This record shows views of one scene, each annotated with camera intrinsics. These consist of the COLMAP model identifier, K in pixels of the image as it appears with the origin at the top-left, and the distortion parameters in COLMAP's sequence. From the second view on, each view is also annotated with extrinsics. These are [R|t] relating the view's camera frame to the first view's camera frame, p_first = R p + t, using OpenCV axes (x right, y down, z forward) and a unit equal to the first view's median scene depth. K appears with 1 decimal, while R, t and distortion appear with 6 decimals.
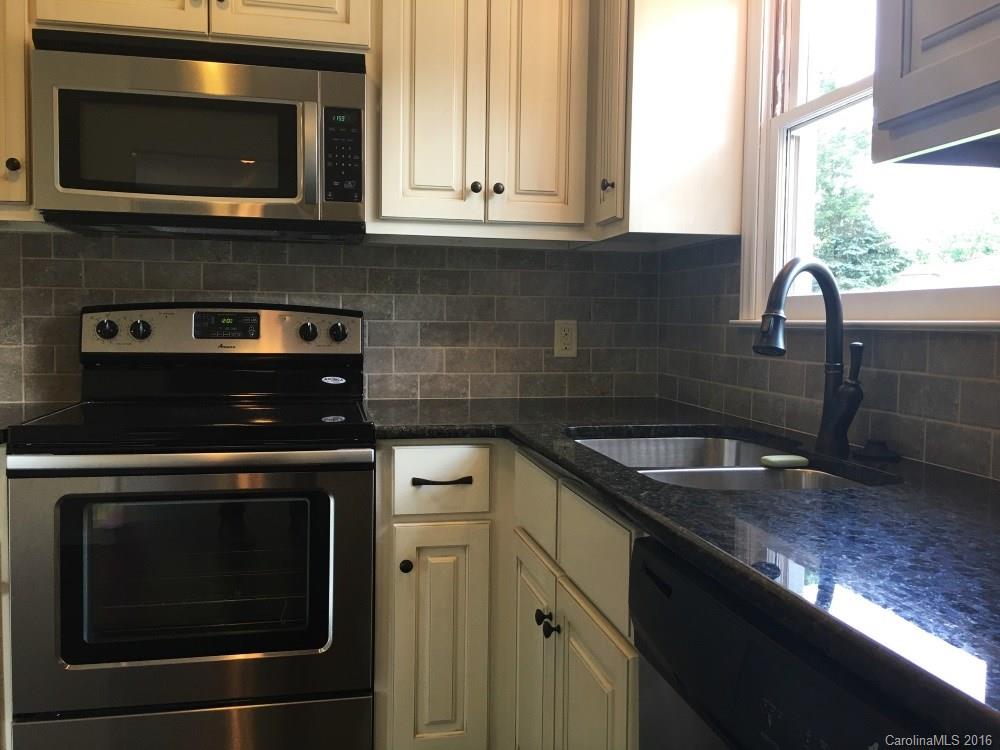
lens RADIAL K [[841.8, 0, 499.5], [0, 841.8, 367.8], [0, 0, 1]] dist [0.071743, -0.070023]
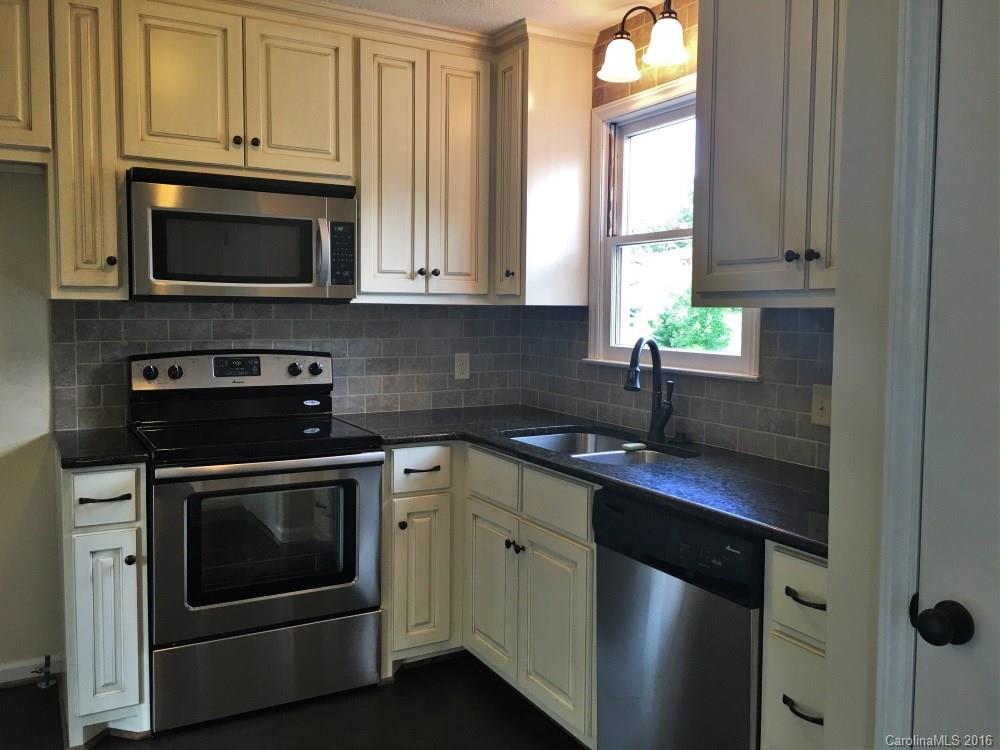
lens RADIAL K [[841.8, 0, 497.7], [0, 841.8, 369.5], [0, 0, 1]] dist [0.071743, -0.070023]
pose [[0.952864, -0.024546, 0.302403, -0.368087], [0.017195, 0.999489, 0.026948, -0.082324], [-0.302909, -0.020478, 0.952799, -0.477862]]
